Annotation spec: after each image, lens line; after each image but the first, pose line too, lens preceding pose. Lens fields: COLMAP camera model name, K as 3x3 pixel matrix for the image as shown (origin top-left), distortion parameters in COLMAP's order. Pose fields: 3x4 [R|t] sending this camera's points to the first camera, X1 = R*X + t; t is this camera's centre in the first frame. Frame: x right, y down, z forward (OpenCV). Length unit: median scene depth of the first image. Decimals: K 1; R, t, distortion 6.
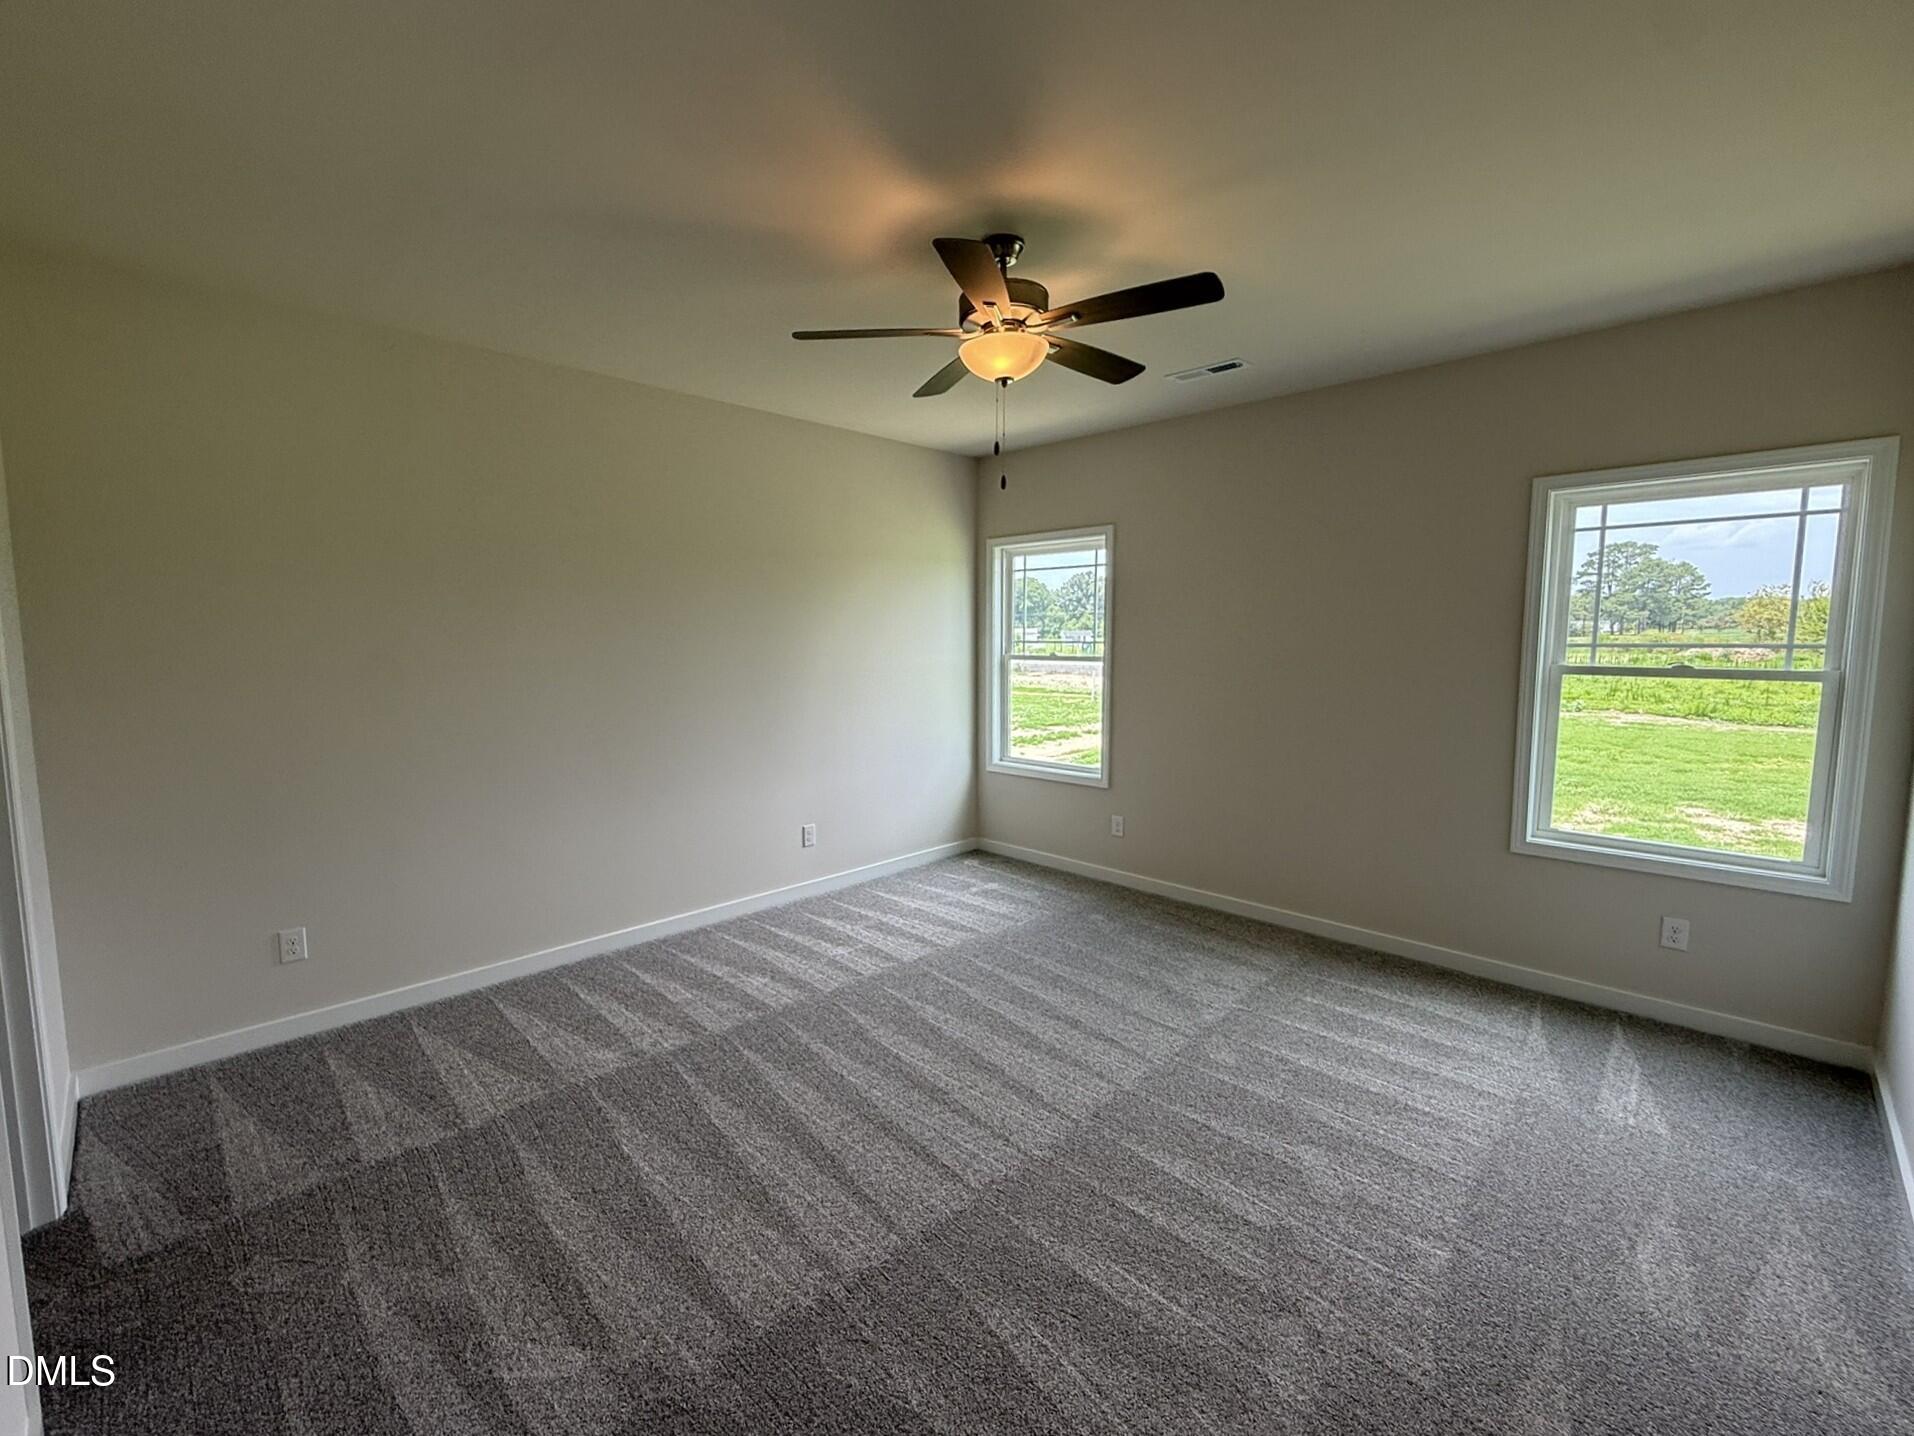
lens RADIAL K [[765.1, 0, 957.0], [0, 765.1, 718.0], [0, 0, 1]] dist [-0.000917, -0.000069]
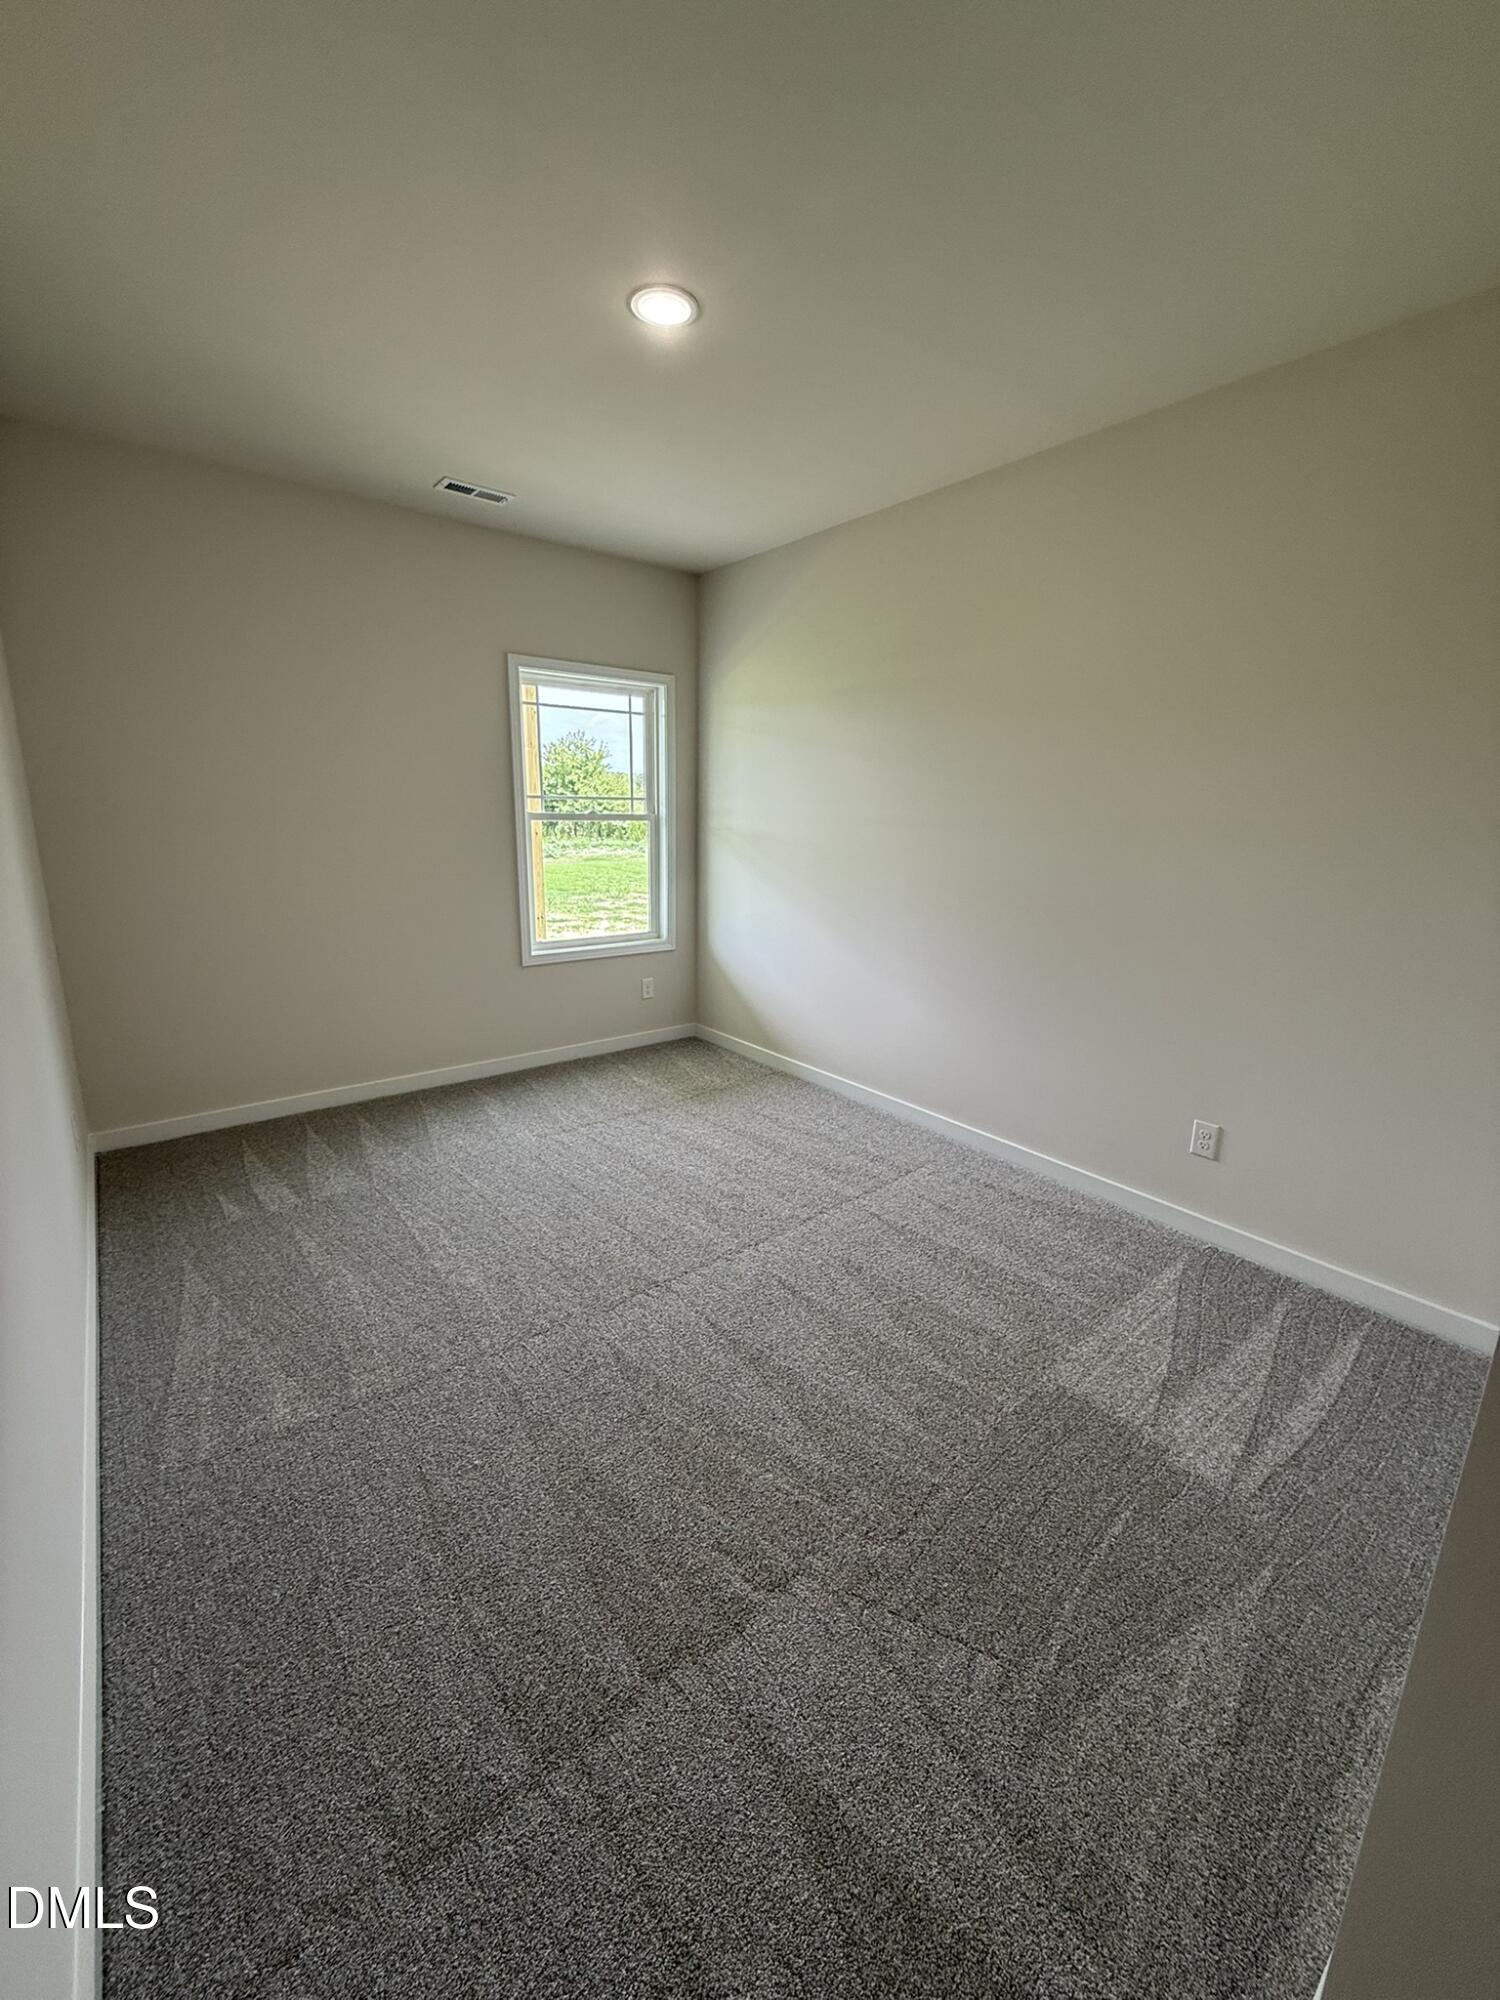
lens RADIAL K [[812.8, 0, 750.0], [0, 812.8, 1000.0], [0, 0, 1]] dist [0.000234, 0.000016]
pose [[0.150130, -0.234193, 0.960528, -0.537431], [0.078920, 0.971278, 0.224479, -0.042104], [-0.985511, 0.042104, 0.164301, 0.442225]]
